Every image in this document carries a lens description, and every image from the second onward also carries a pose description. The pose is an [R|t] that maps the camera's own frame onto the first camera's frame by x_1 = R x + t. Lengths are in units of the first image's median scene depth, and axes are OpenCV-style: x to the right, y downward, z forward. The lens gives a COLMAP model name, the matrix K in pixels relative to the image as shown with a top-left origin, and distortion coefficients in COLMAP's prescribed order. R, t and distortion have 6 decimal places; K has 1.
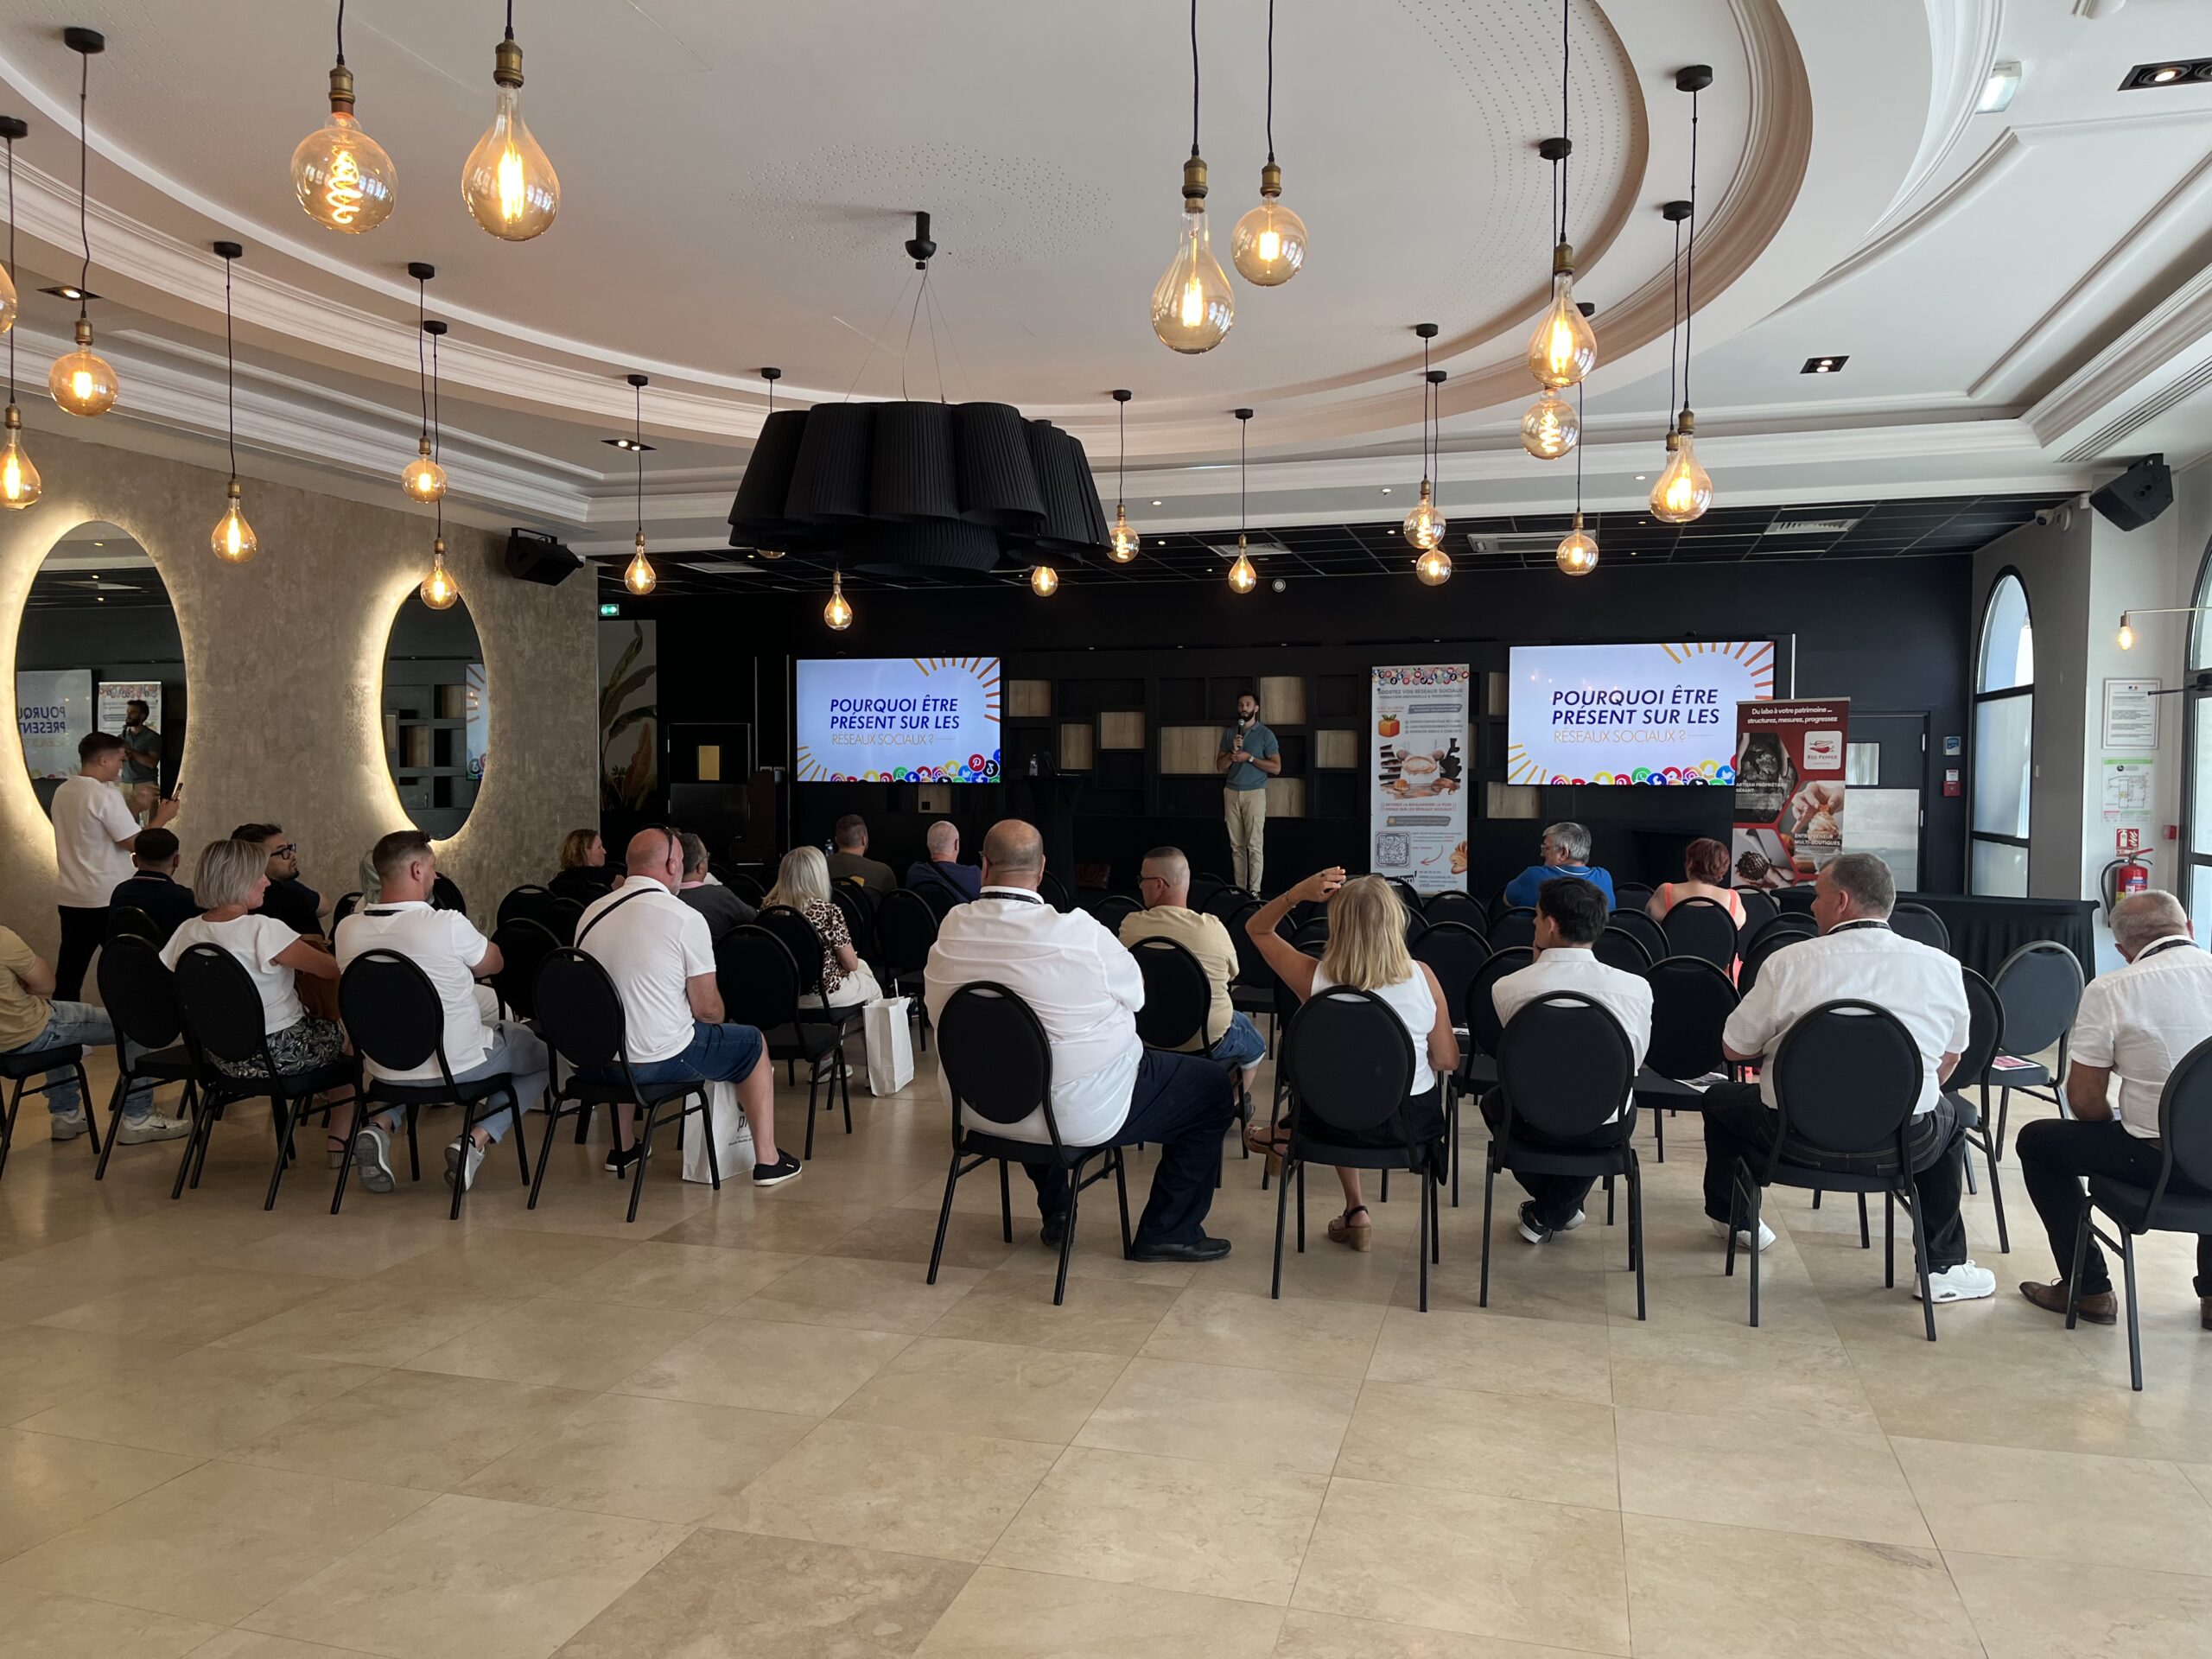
lens RADIAL K [[1658.7, 0, 1110.6], [0, 1658.7, 815.9], [0, 0, 1]] dist [0.068614, -0.092086]
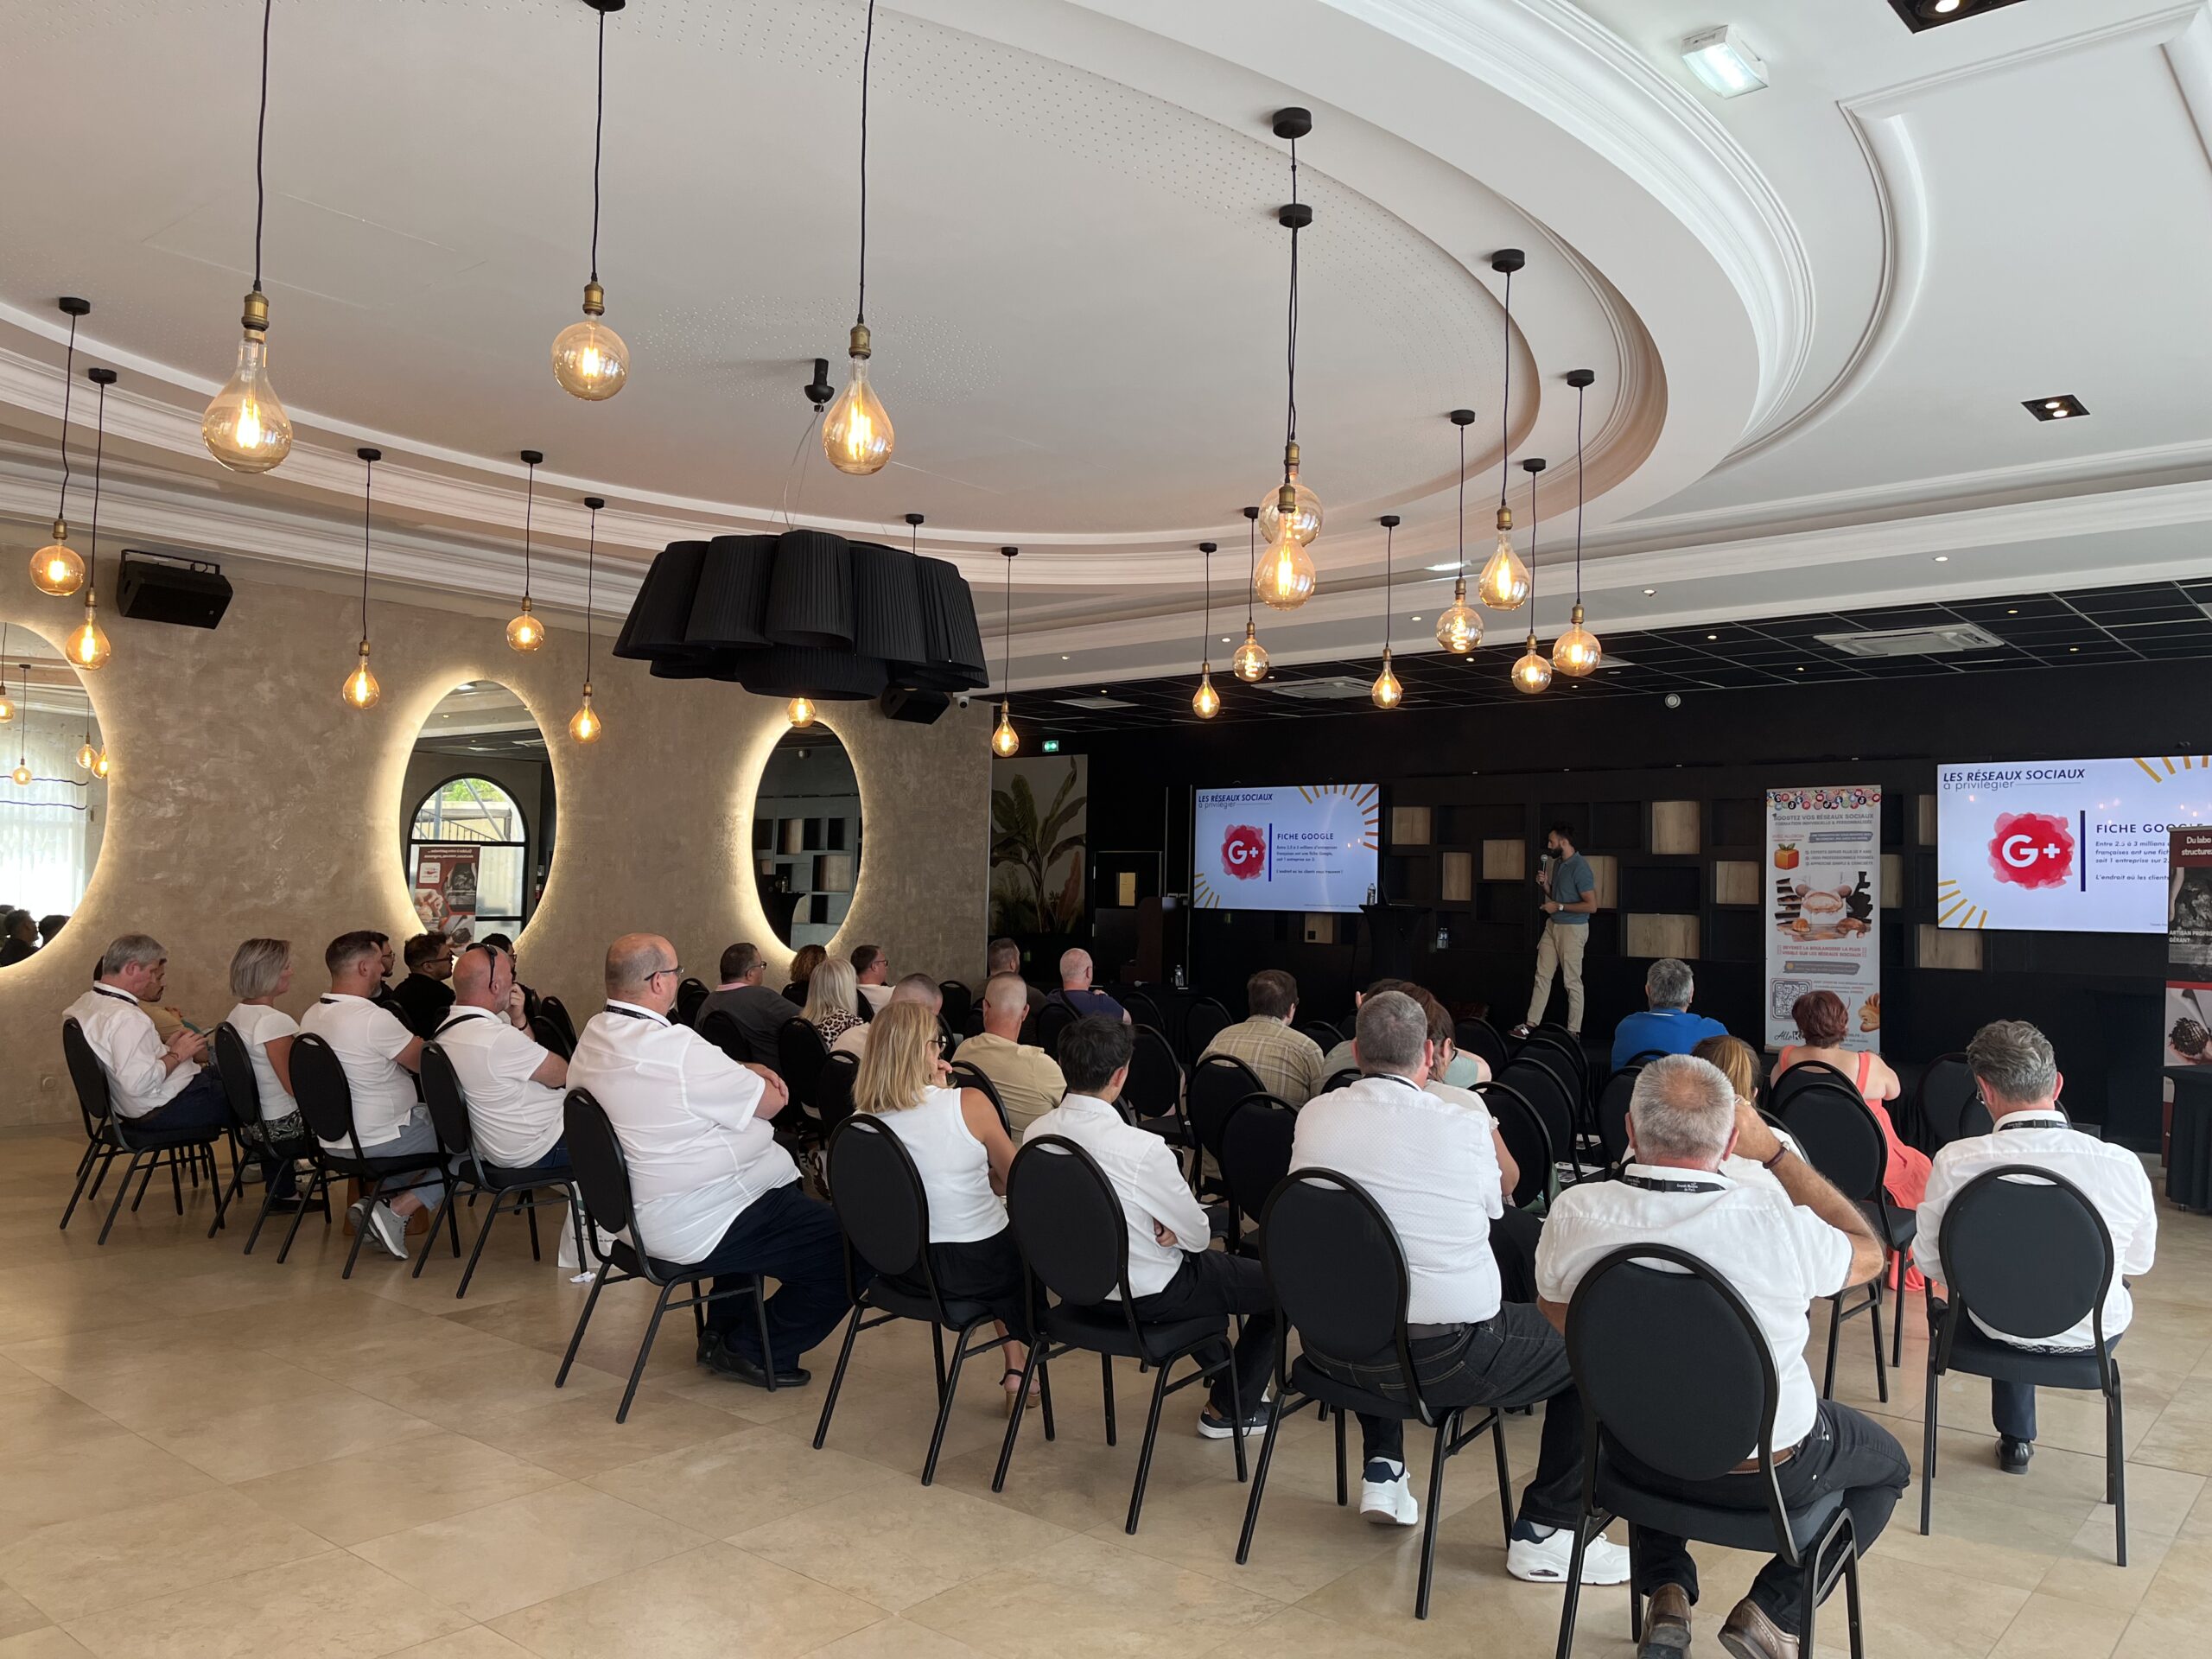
lens RADIAL K [[1658.7, 0, 1118.4], [0, 1658.7, 821.3], [0, 0, 1]] dist [0.068614, -0.092086]
pose [[0.914137, -0.002616, -0.405398, 0.252637], [-0.028625, 0.997067, -0.070981, -0.000467], [0.404395, 0.076490, 0.911380, 0.072229]]
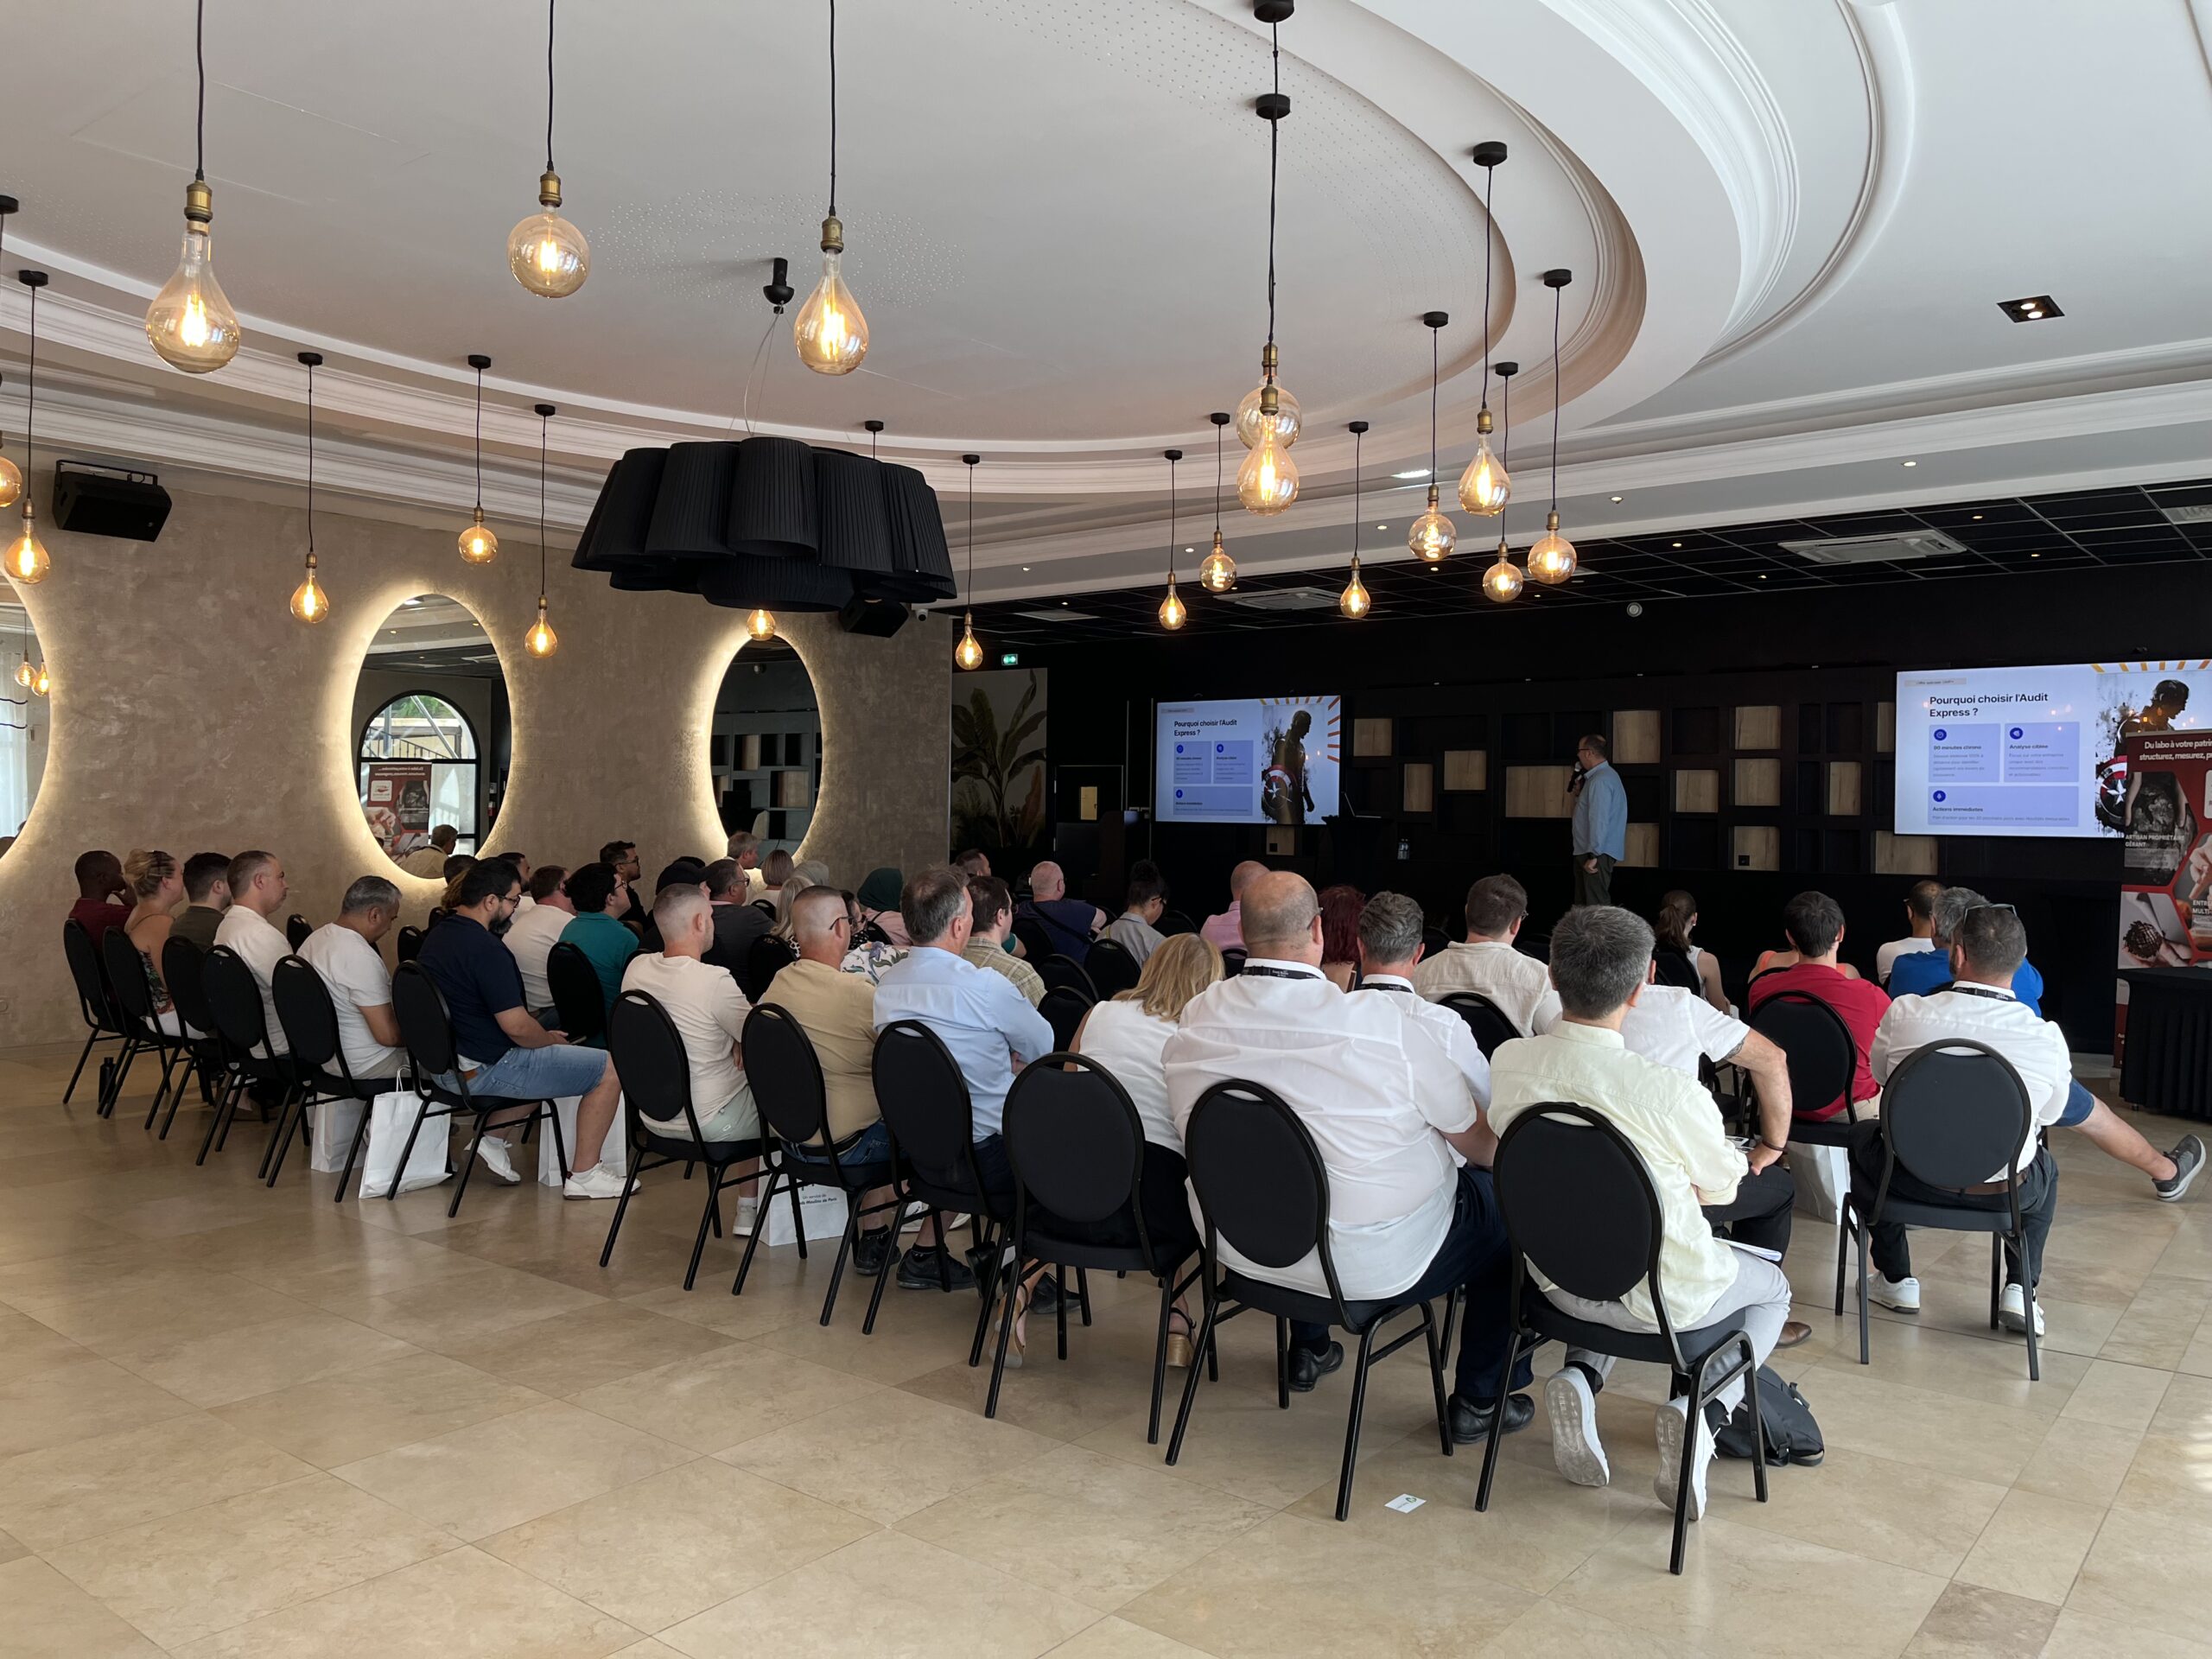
lens RADIAL K [[1658.7, 0, 1110.8], [0, 1658.7, 812.7], [0, 0, 1]] dist [0.068614, -0.092086]
pose [[0.923096, 0.009314, -0.384456, 0.245494], [-0.020504, 0.999477, -0.025017, -0.000243], [0.384022, 0.030976, 0.922804, 0.075039]]
